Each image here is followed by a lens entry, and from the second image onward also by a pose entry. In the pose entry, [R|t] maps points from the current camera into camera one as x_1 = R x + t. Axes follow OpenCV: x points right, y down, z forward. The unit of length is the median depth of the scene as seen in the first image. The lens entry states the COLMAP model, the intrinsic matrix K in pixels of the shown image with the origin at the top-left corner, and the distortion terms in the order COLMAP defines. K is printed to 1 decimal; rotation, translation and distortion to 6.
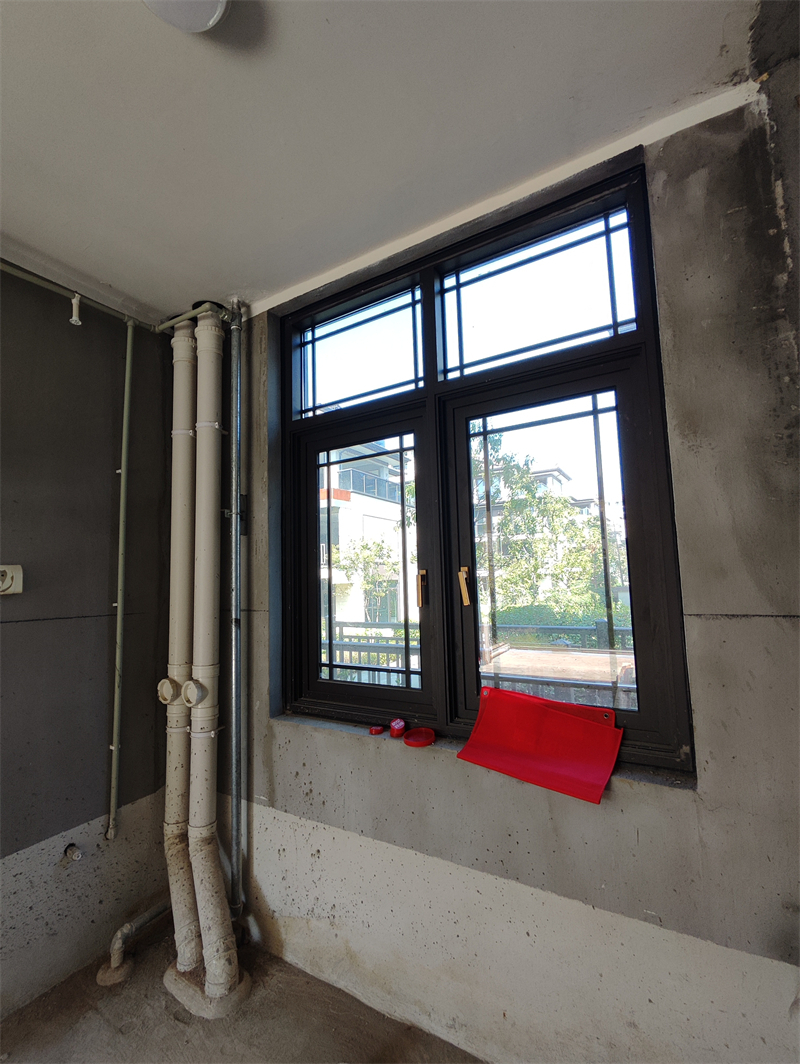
lens RADIAL K [[484.2, 0, 396.8], [0, 484.2, 535.2], [0, 0, 1]] dist [-0.007136, 0.007062]
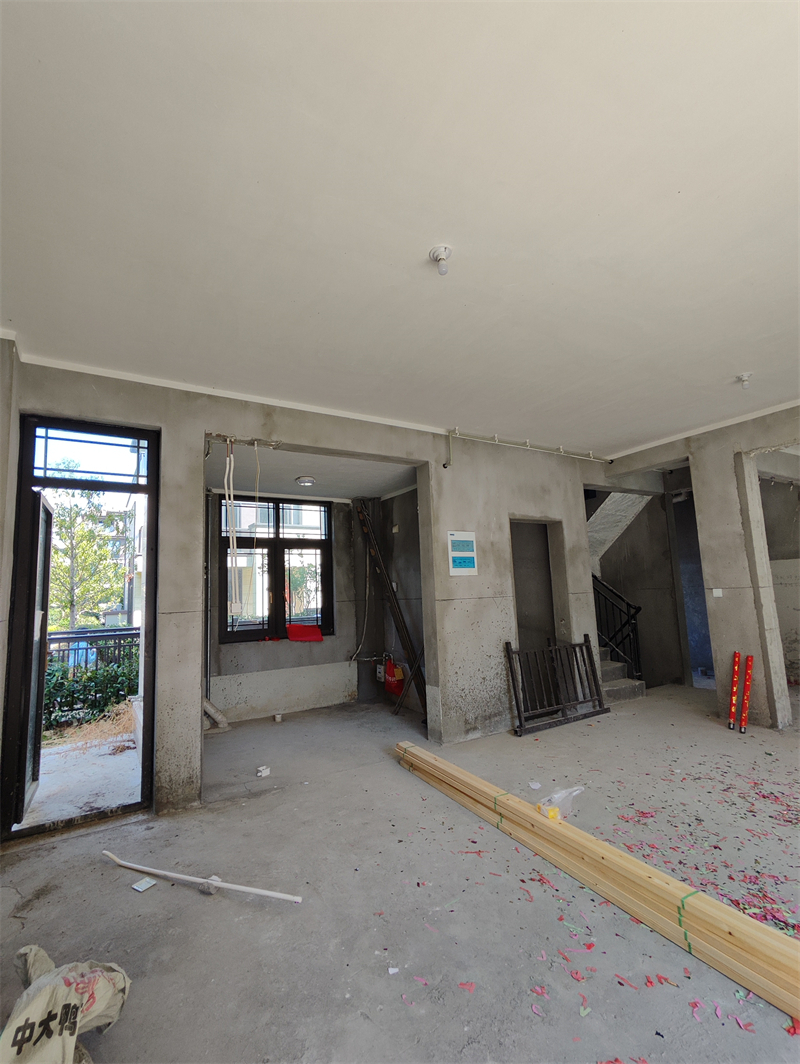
lens RADIAL K [[484.2, 0, 384.8], [0, 484.2, 531.9], [0, 0, 1]] dist [-0.007136, 0.007062]
pose [[0.466908, 0.119590, 0.876182, -3.189307], [-0.063359, 0.992791, -0.101742, -0.063569], [-0.882033, -0.008010, 0.471119, -1.579333]]
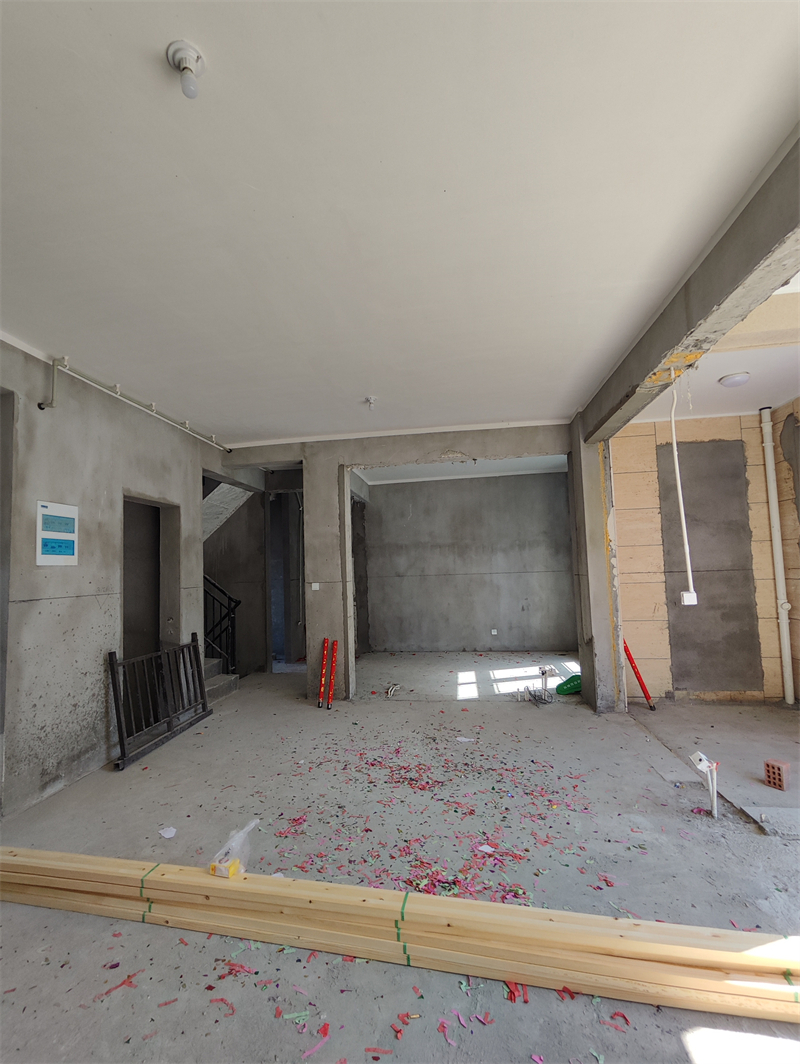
lens RADIAL K [[484.2, 0, 385.8], [0, 484.2, 531.4], [0, 0, 1]] dist [-0.007136, 0.007062]
pose [[-0.382652, 0.109589, 0.917370, -2.796781], [-0.051347, 0.988883, -0.139550, -0.056339], [-0.922465, -0.100504, -0.372770, -1.088608]]
